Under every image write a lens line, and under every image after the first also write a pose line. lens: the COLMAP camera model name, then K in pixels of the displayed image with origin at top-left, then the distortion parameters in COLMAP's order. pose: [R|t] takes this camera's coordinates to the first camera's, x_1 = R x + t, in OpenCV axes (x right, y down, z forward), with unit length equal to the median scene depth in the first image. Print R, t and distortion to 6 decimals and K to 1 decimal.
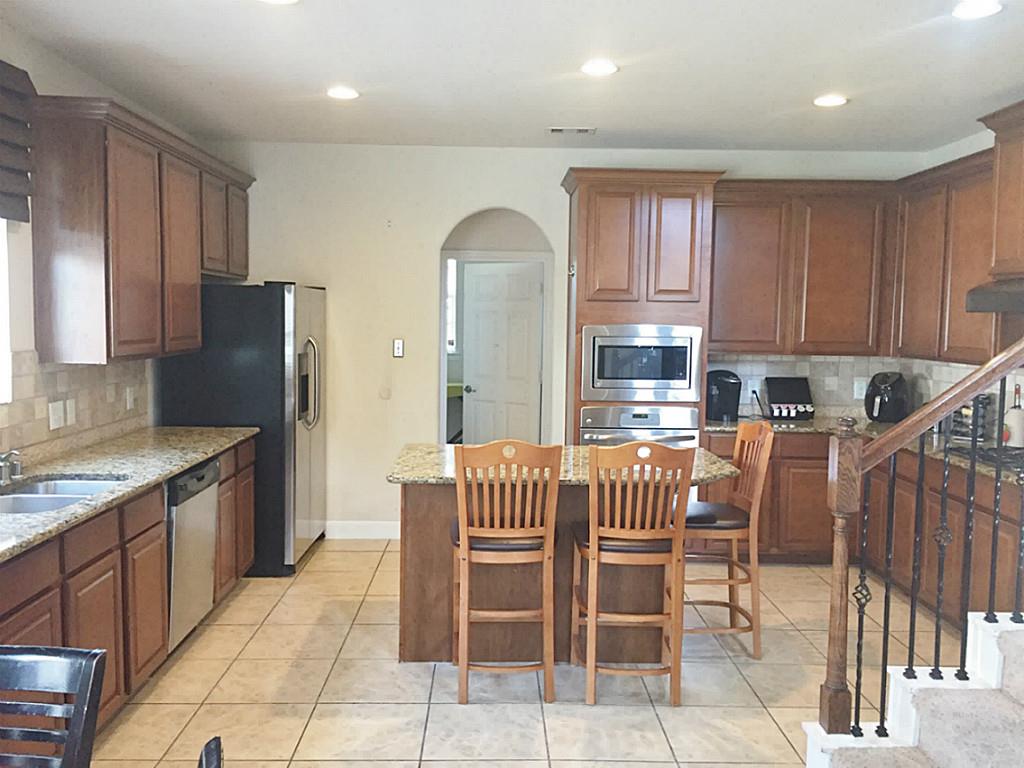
lens RADIAL K [[875.8, 0, 512.1], [0, 875.8, 384.6], [0, 0, 1]] dist [0.019872, -0.008237]
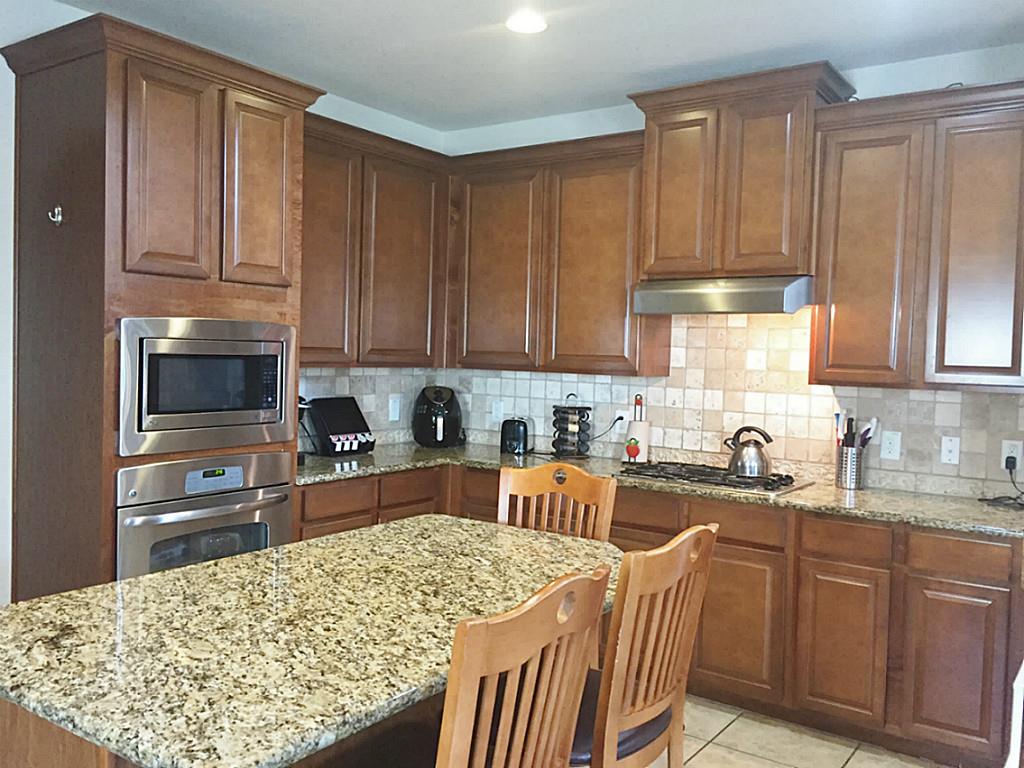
lens RADIAL K [[875.8, 0, 511.4], [0, 875.8, 382.3], [0, 0, 1]] dist [0.019872, -0.008237]
pose [[0.595777, -0.027156, 0.802691, -0.195397], [0.043631, 0.999047, 0.001415, -0.016231], [-0.801964, 0.034179, 0.596394, 0.448433]]
